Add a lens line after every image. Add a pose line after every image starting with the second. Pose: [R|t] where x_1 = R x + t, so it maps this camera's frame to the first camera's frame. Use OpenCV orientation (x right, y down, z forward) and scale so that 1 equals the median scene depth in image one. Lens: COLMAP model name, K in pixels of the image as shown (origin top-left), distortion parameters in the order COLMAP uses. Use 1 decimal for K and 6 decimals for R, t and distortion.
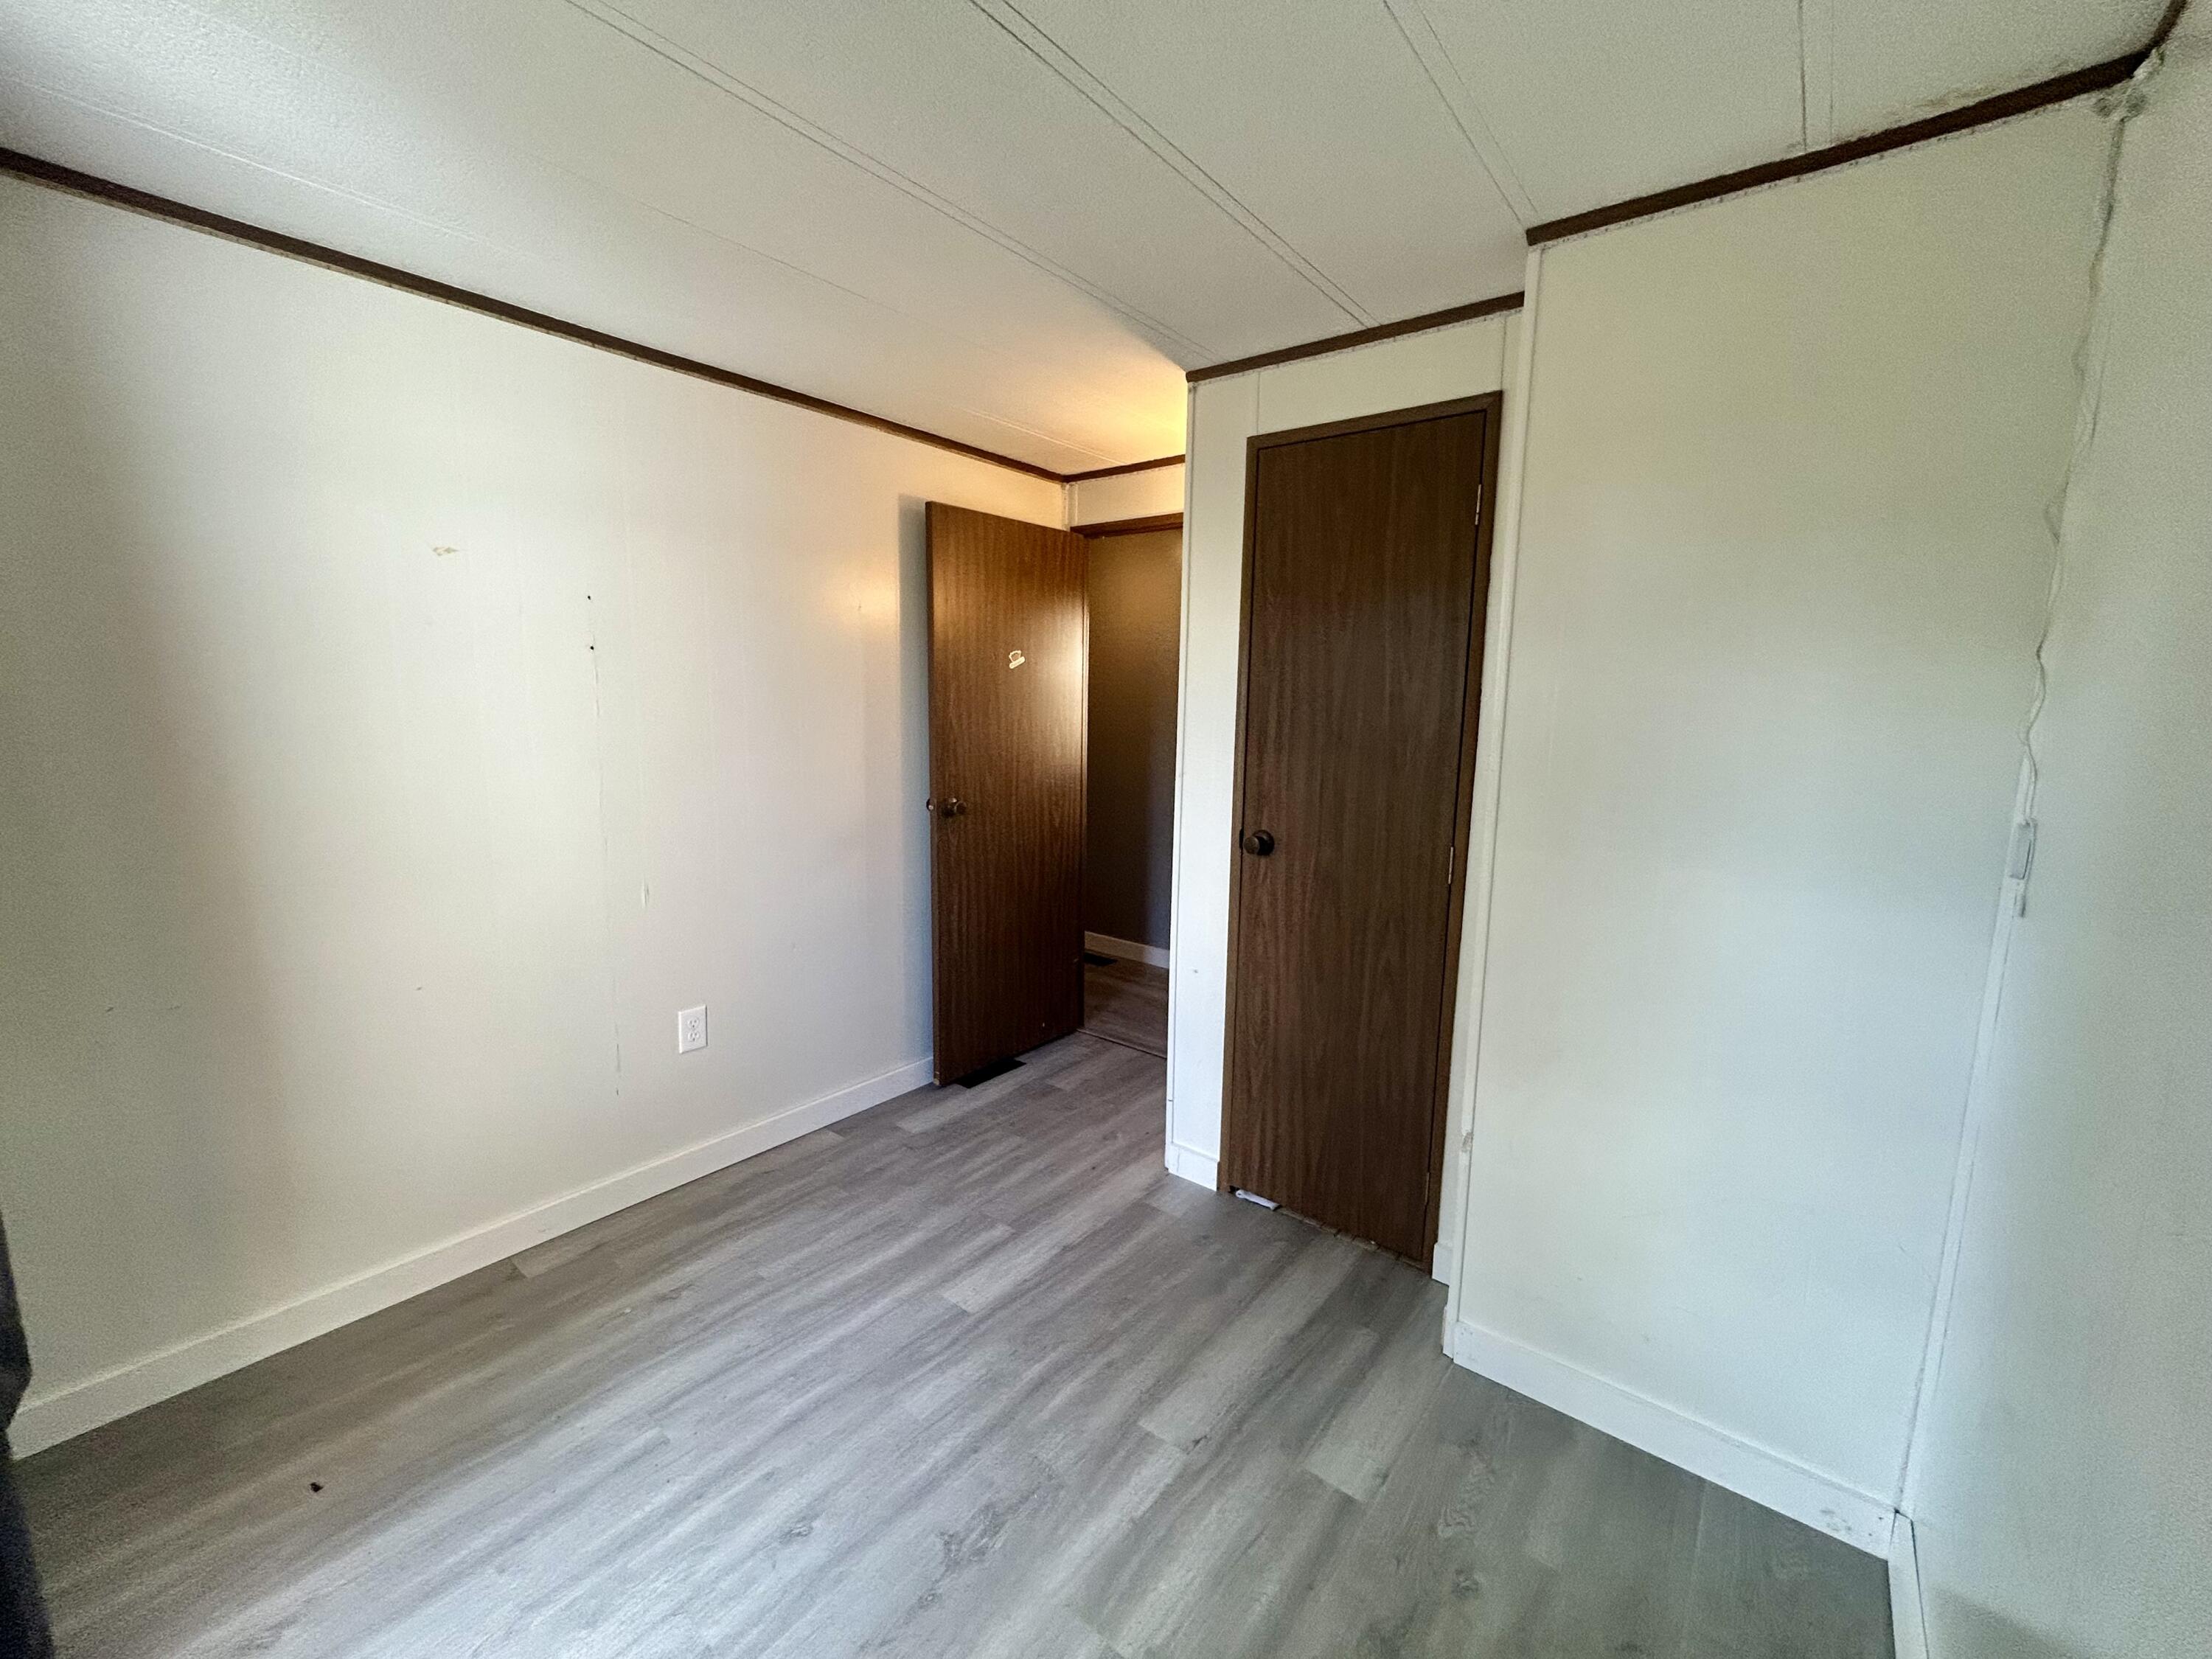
lens RADIAL K [[887.9, 0, 1107.2], [0, 887.9, 824.7], [0, 0, 1]] dist [-0.002793, 0.000993]
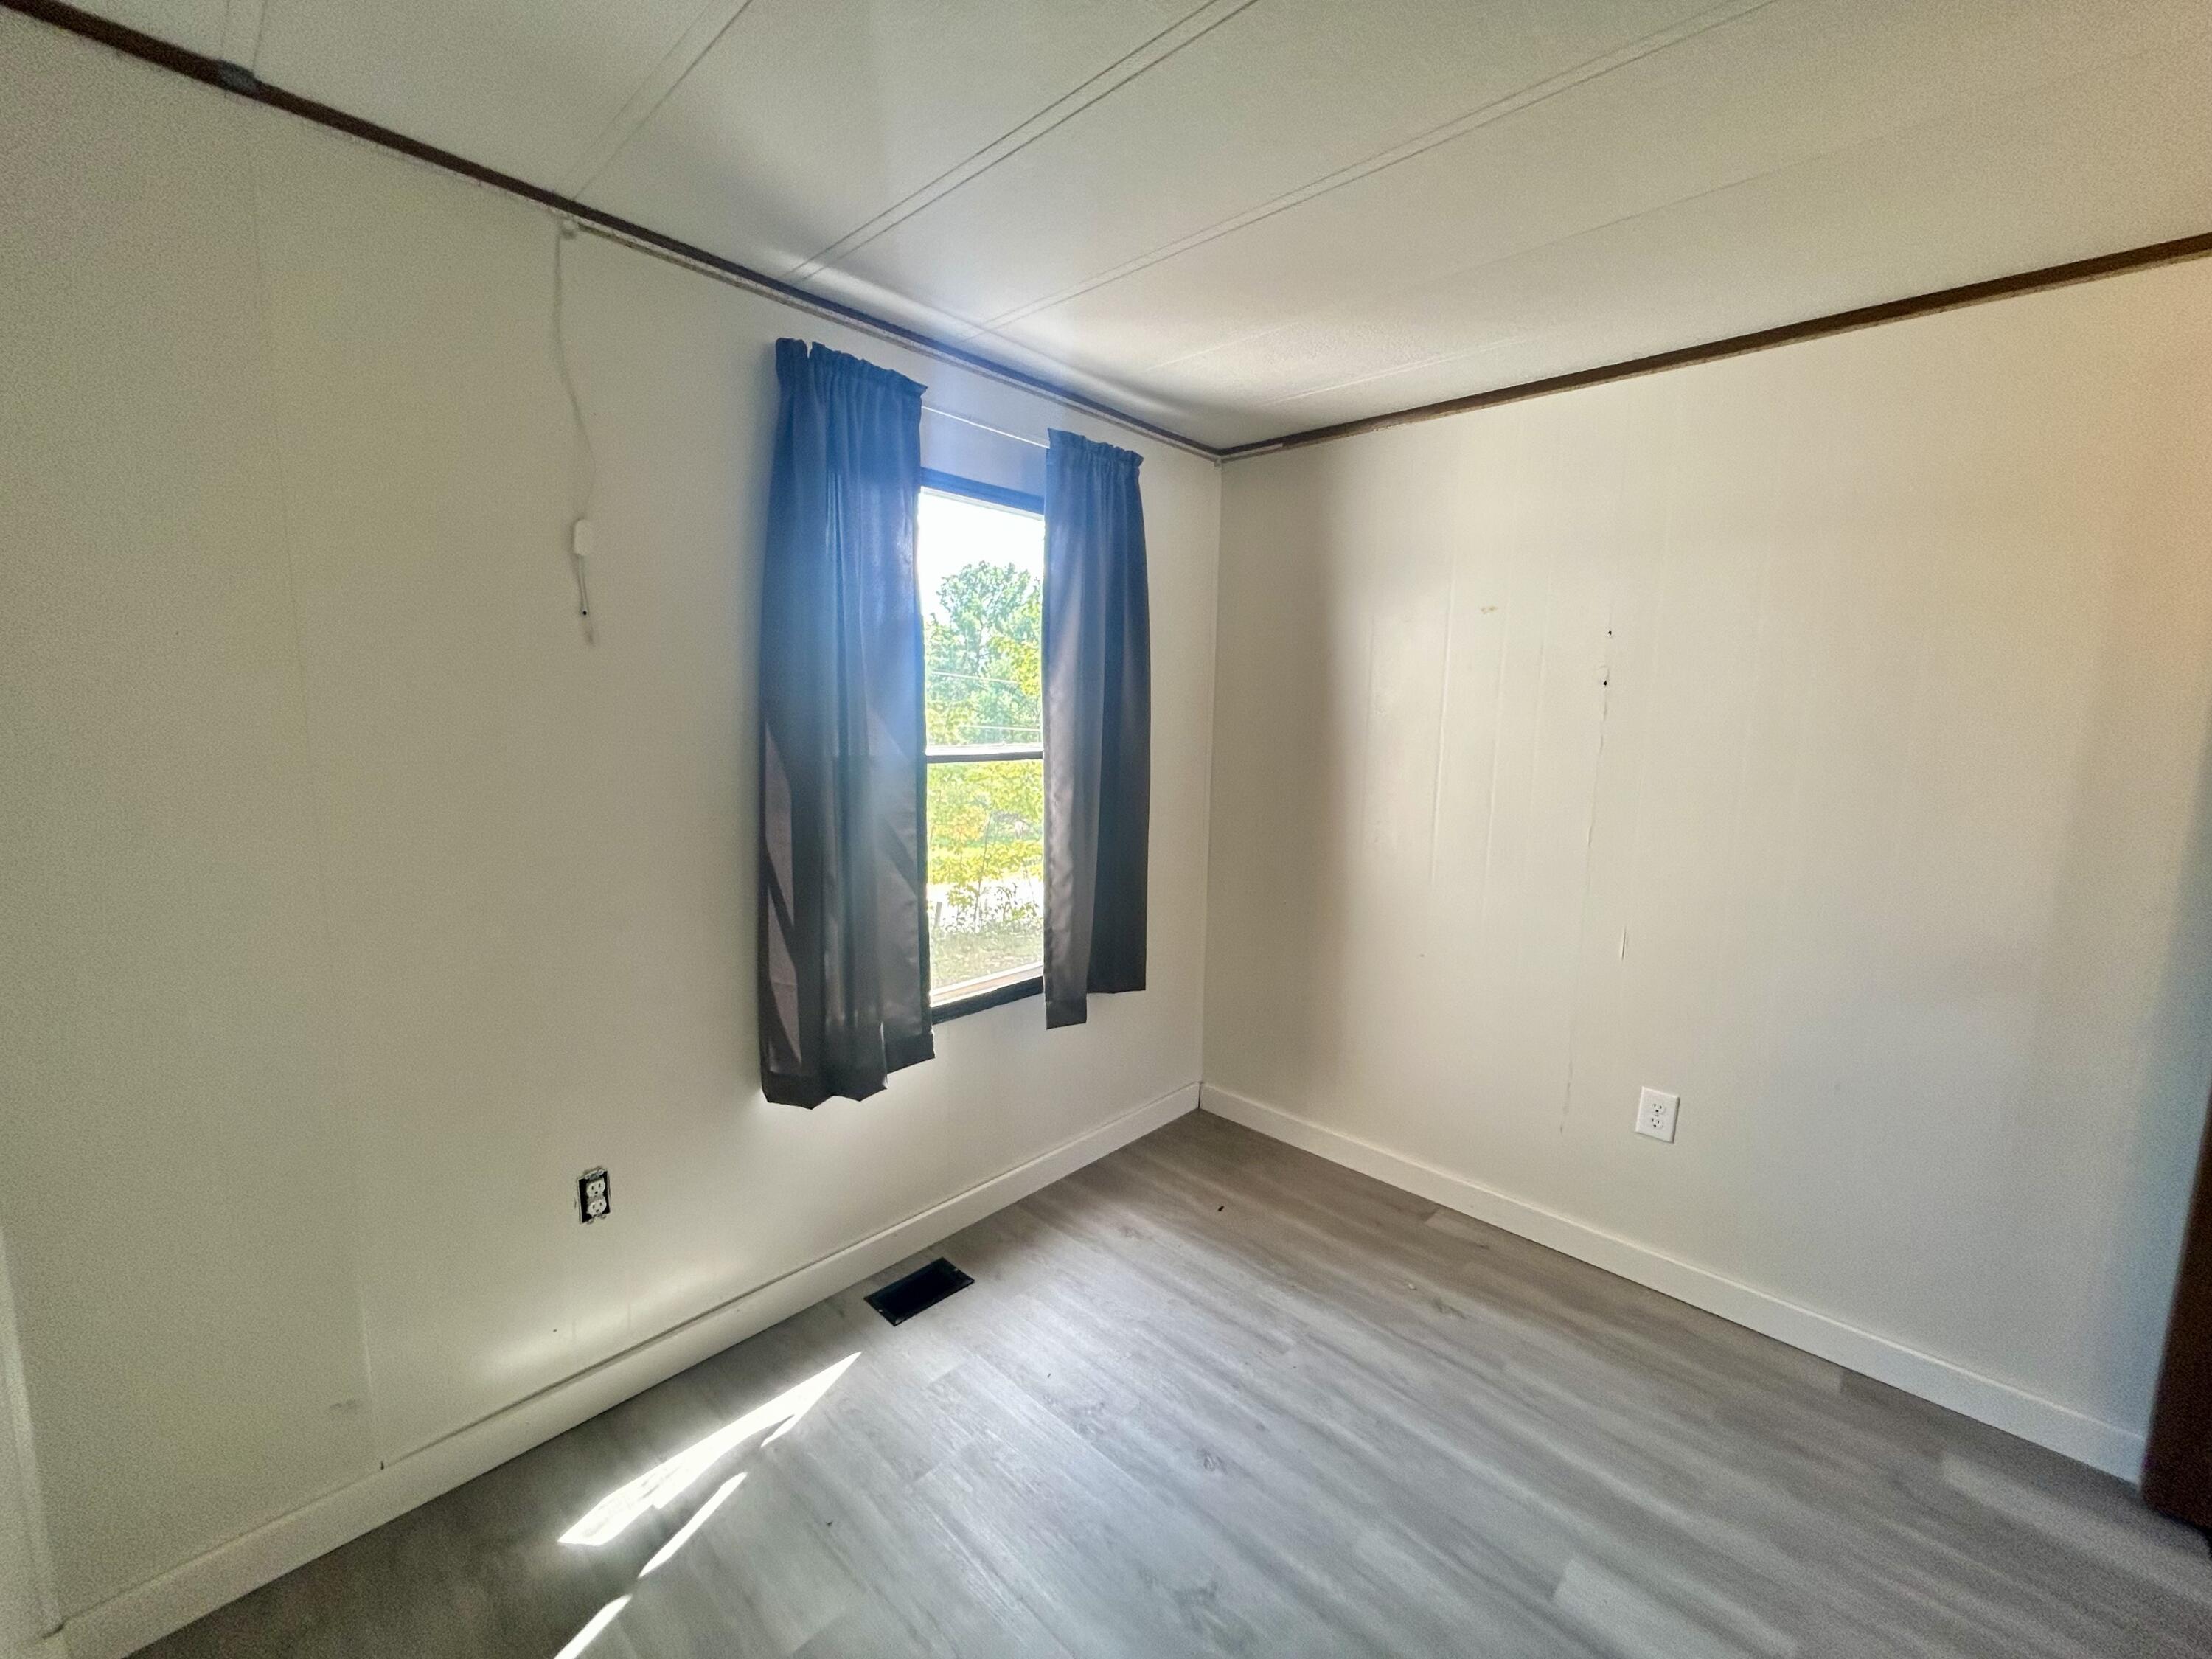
lens RADIAL K [[887.9, 0, 1103.7], [0, 887.9, 832.0], [0, 0, 1]] dist [-0.002793, 0.000993]
pose [[-0.085108, 0.114327, -0.989791, 0.549641], [-0.163243, 0.978372, 0.127044, -0.084208], [0.982908, 0.172389, -0.064604, 0.643474]]
